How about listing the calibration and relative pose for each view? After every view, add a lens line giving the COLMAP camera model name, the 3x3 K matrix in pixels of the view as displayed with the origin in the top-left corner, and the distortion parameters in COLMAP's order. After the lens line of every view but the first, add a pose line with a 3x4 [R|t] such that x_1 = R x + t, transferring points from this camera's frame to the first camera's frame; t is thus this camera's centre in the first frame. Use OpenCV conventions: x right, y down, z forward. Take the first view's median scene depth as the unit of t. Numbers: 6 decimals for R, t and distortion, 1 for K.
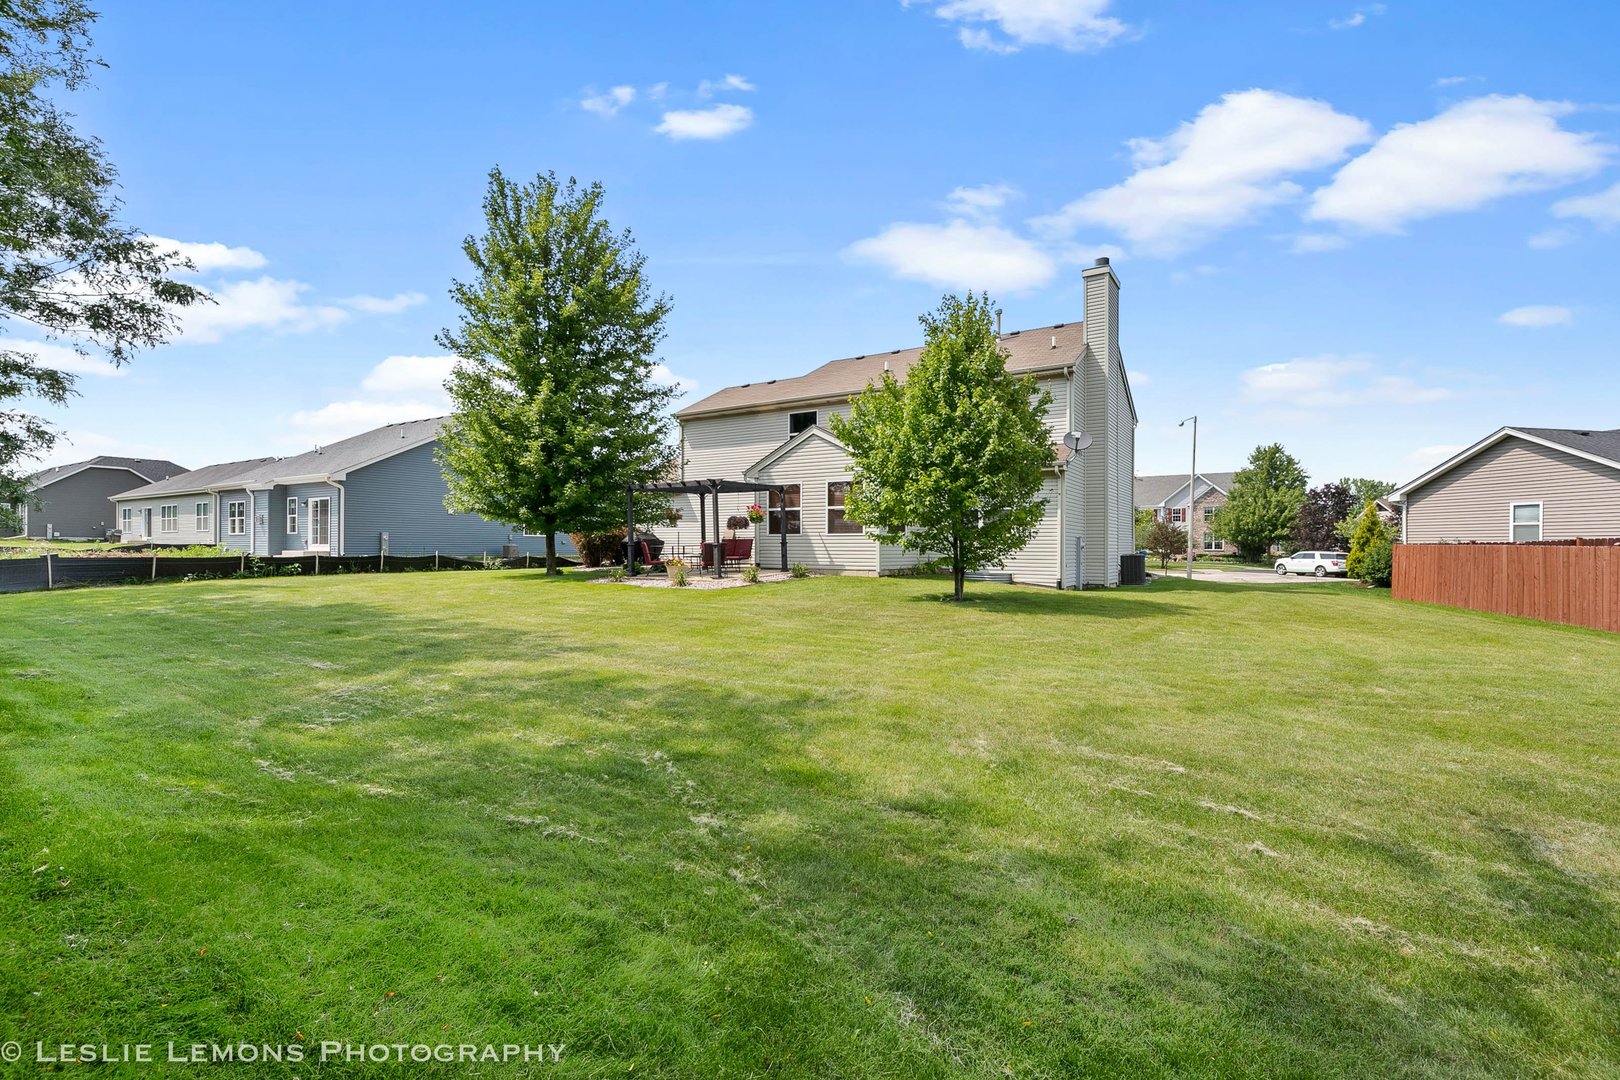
lens RADIAL K [[645.4, 0, 807.5], [0, 645.4, 543.8], [0, 0, 1]] dist [0.007110, -0.000254]
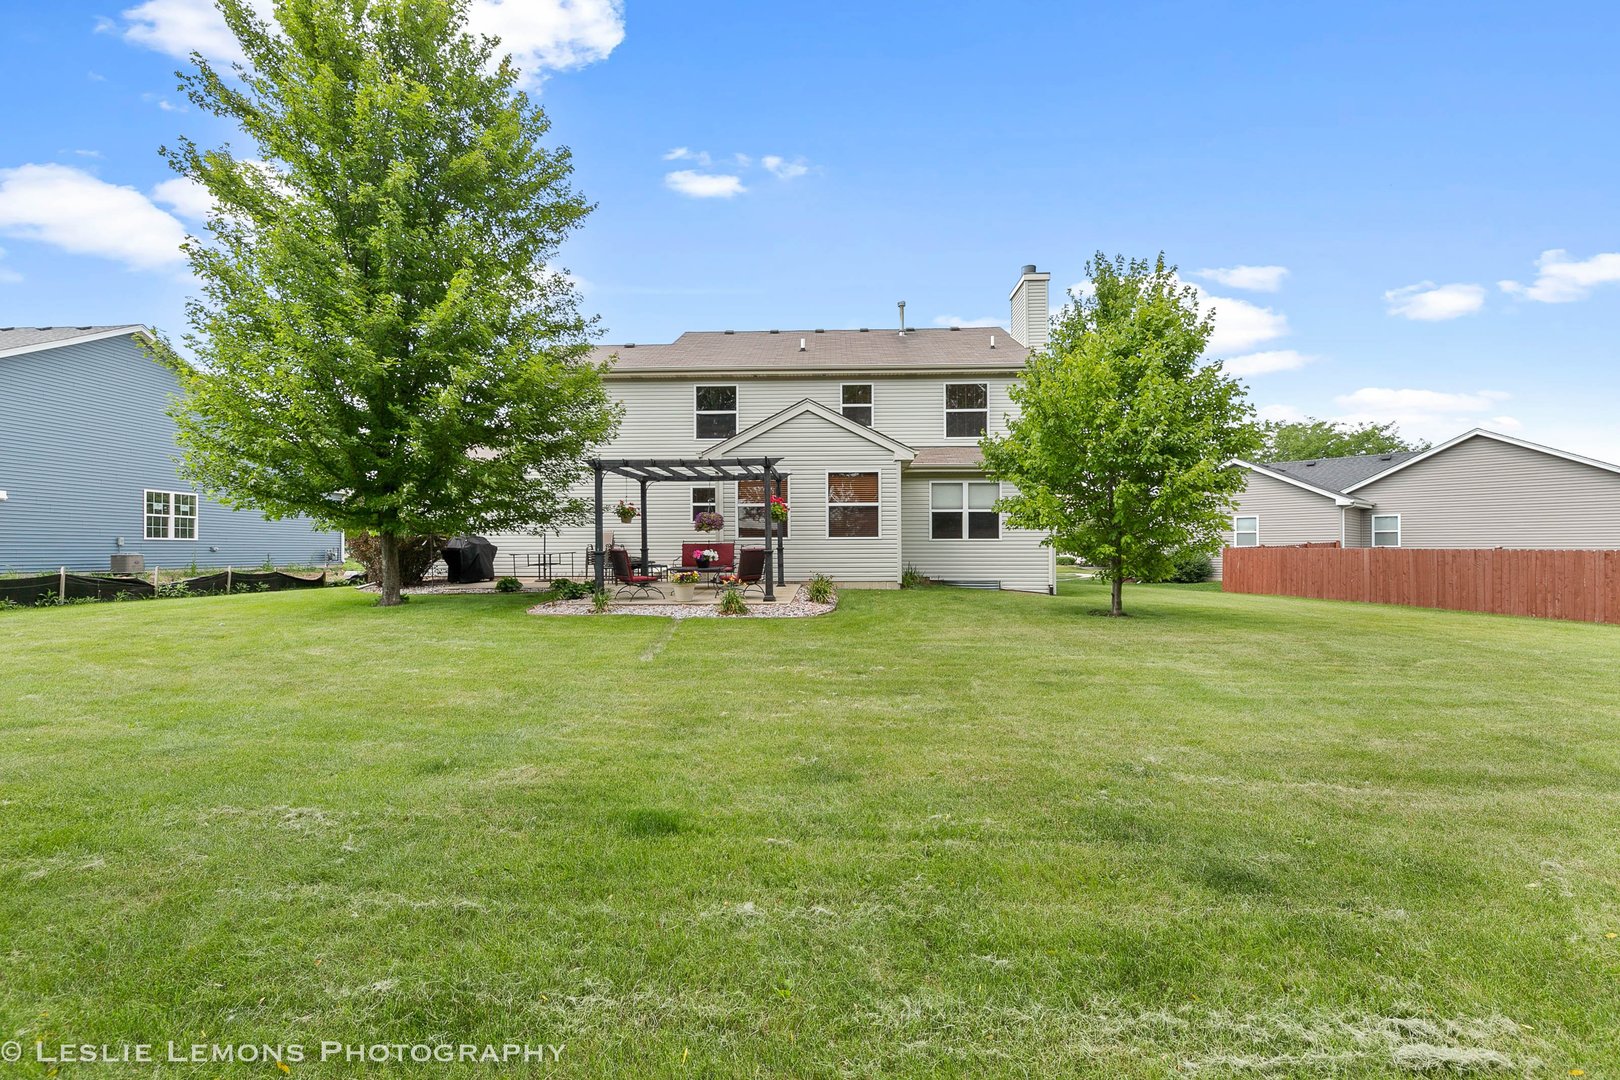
lens RADIAL K [[678.8, 0, 808.1], [0, 678.8, 545.3], [0, 0, 1]] dist [0.003584, 0.000250]
pose [[0.876661, -0.003299, 0.481097, -0.405452], [0.003184, 0.999994, 0.001055, -0.007386], [-0.481098, 0.000607, 0.876667, 0.265757]]
